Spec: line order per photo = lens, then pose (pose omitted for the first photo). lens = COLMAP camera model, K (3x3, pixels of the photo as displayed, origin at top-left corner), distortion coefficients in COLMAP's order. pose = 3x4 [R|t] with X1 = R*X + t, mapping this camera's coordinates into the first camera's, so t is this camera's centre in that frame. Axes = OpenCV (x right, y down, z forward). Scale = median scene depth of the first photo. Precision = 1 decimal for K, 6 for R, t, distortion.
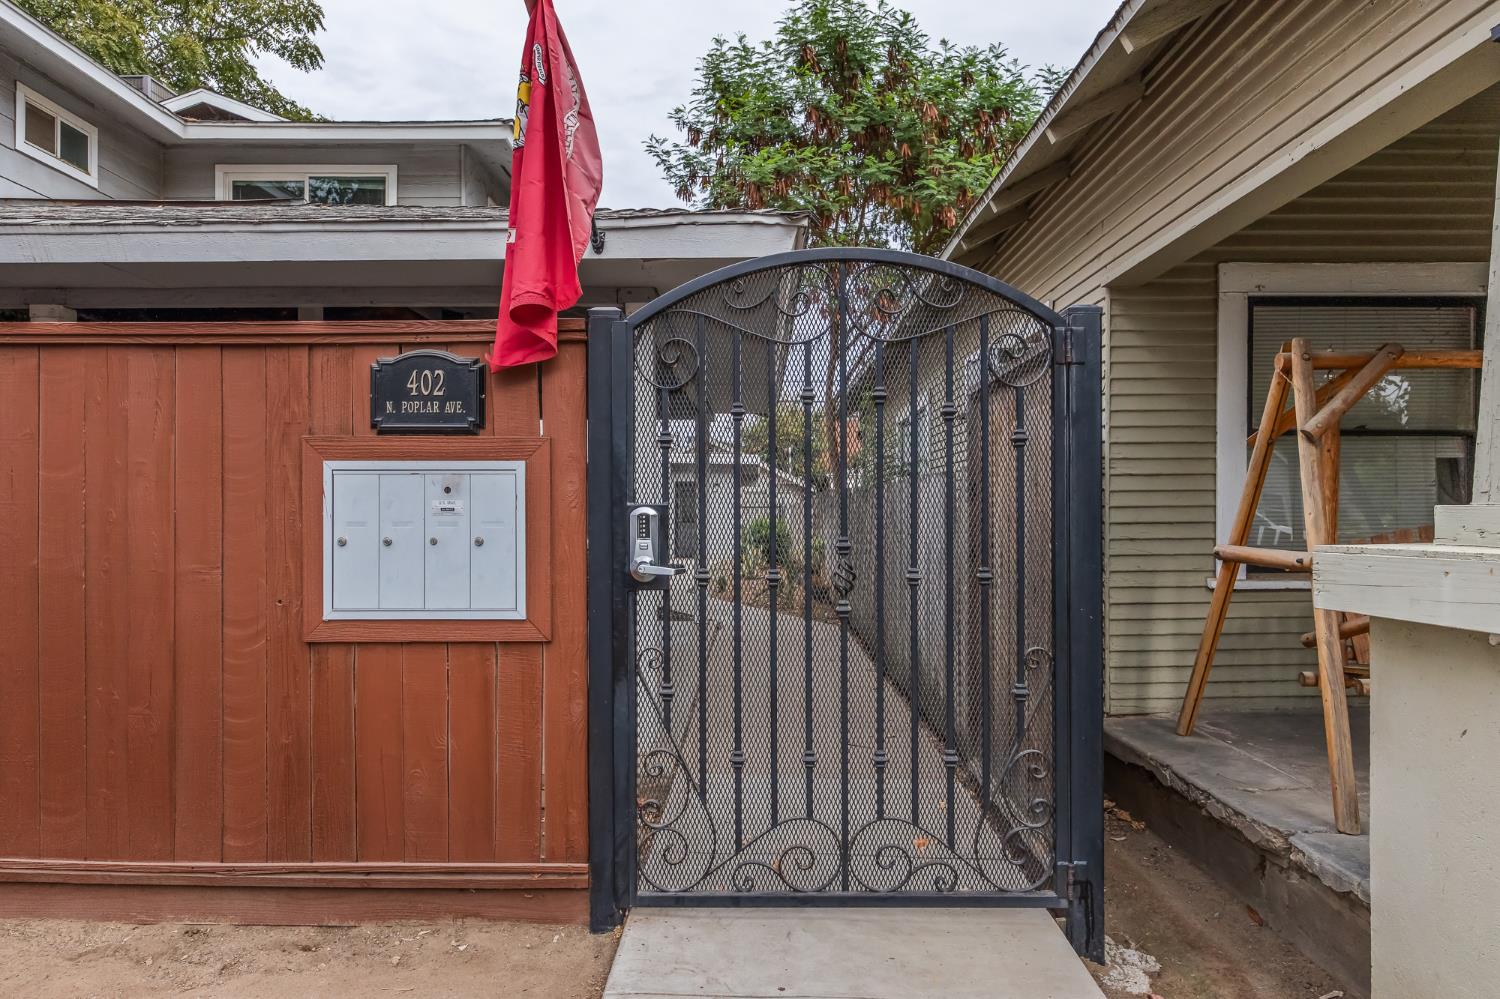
lens RADIAL K [[969.9, 0, 725.2], [0, 969.9, 505.6], [0, 0, 1]] dist [0.002686, 0.000320]
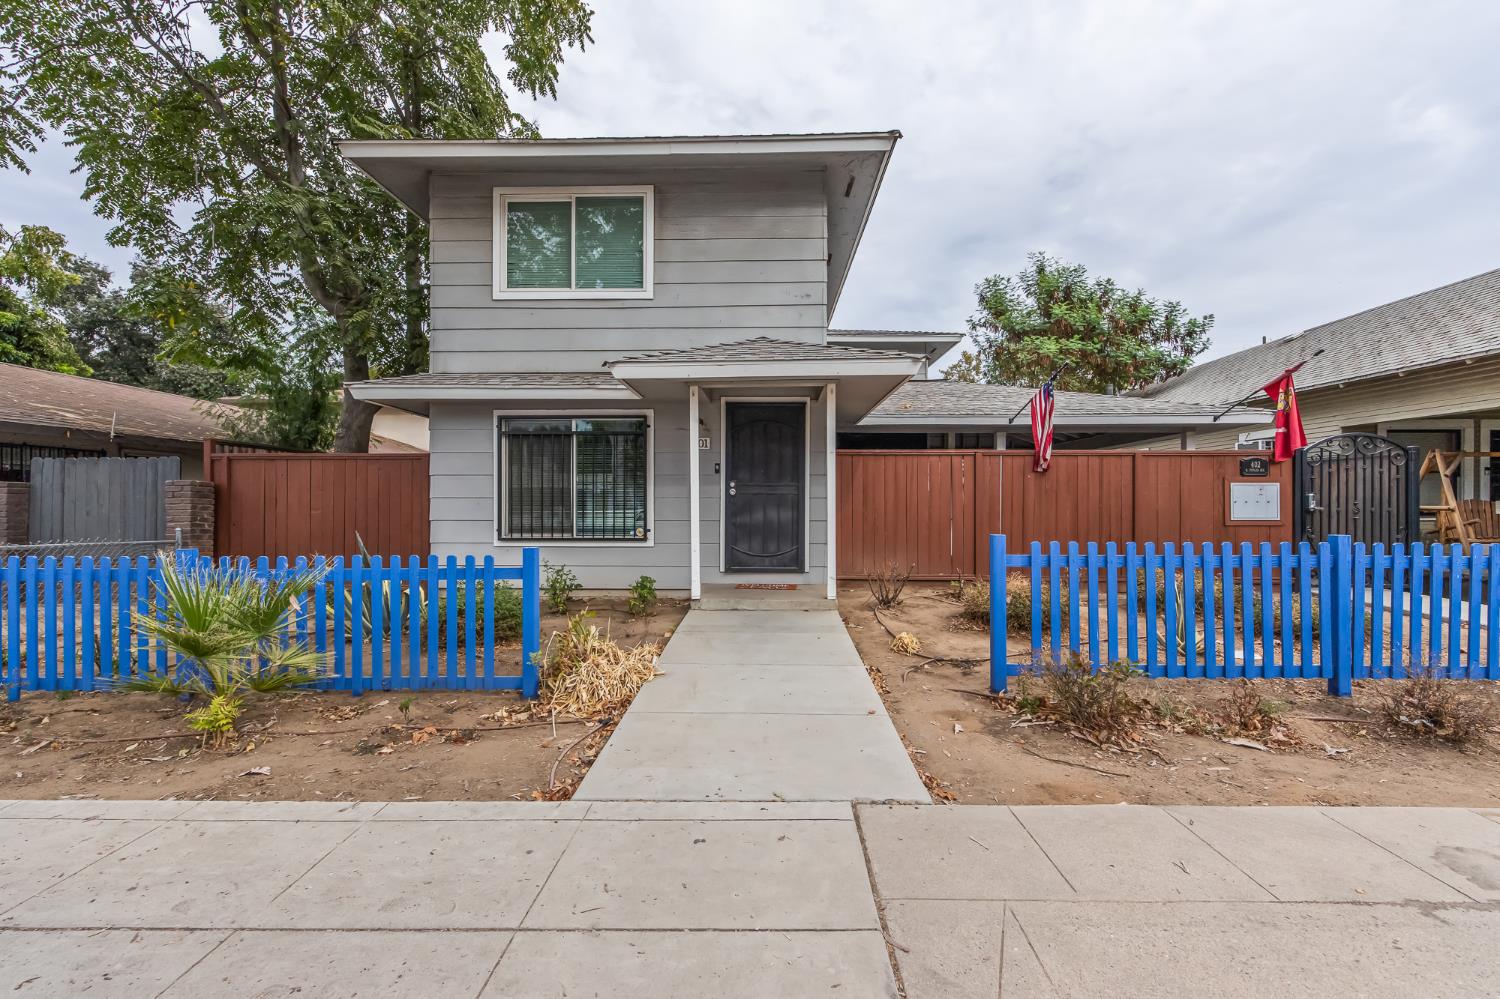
lens RADIAL K [[627.4, 0, 756.8], [0, 627.4, 507.0], [0, 0, 1]] dist [0.004106, 0.000235]
pose [[0.999873, 0.000920, 0.015901, -2.513508], [-0.001029, 0.999976, 0.006830, 0.043858], [-0.015894, -0.006845, 0.999850, -1.698950]]
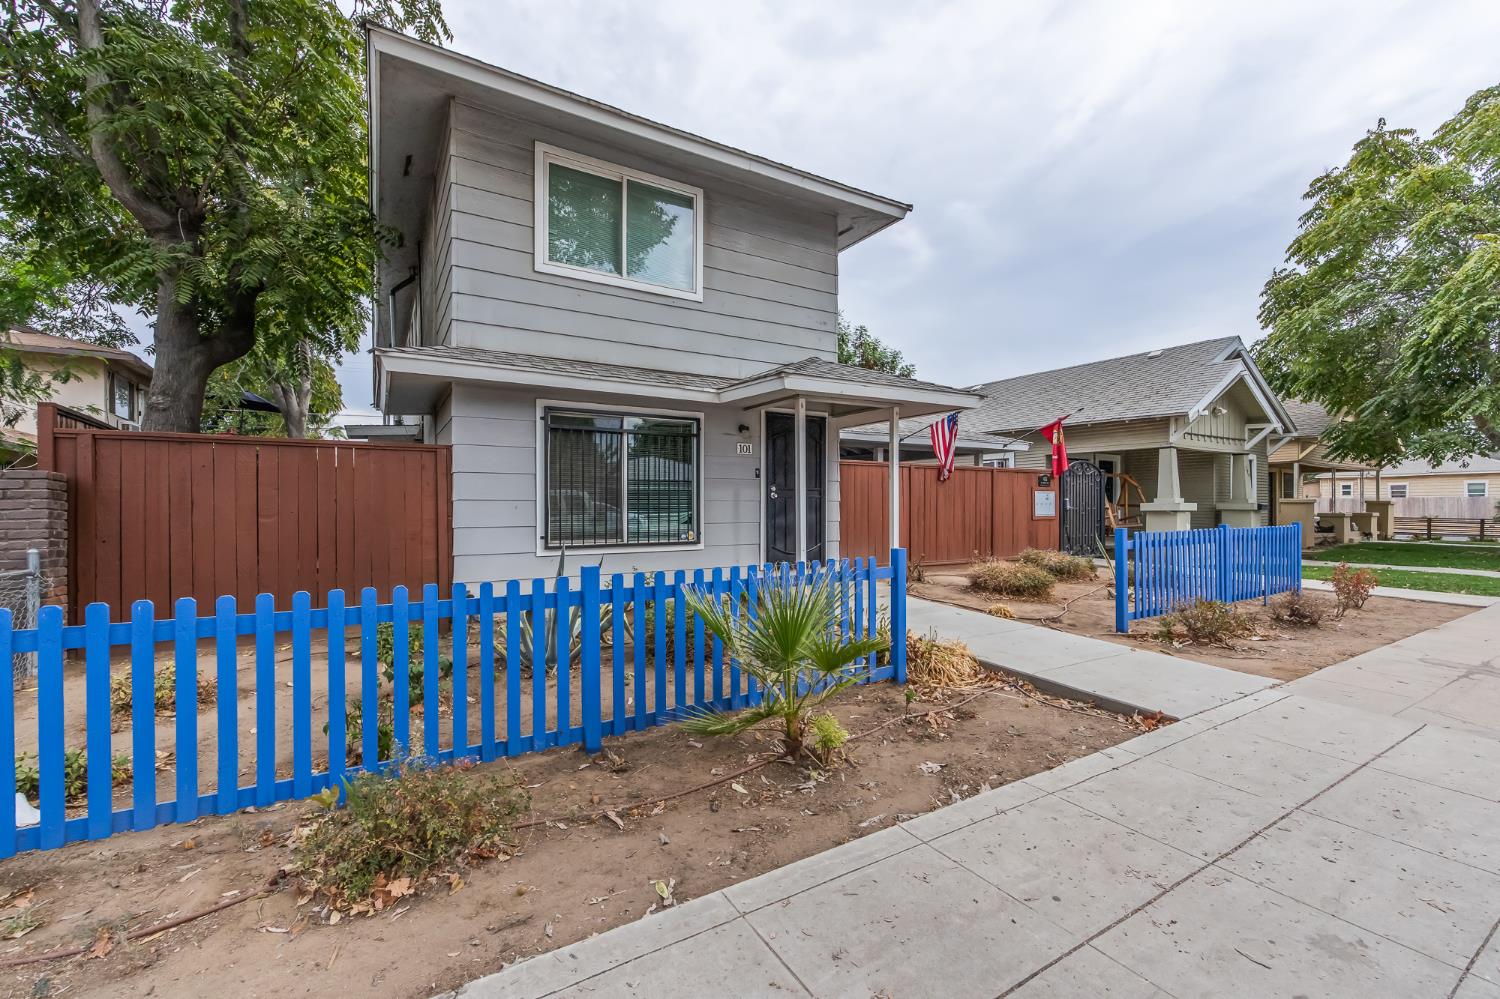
lens RADIAL K [[627.4, 0, 756.8], [0, 627.4, 507.0], [0, 0, 1]] dist [0.004106, 0.000235]
pose [[0.833851, -0.003067, 0.551980, -4.149424], [-0.000561, 0.999979, 0.006404, 0.033196], [-0.551989, -0.005650, 0.833833, -1.389951]]
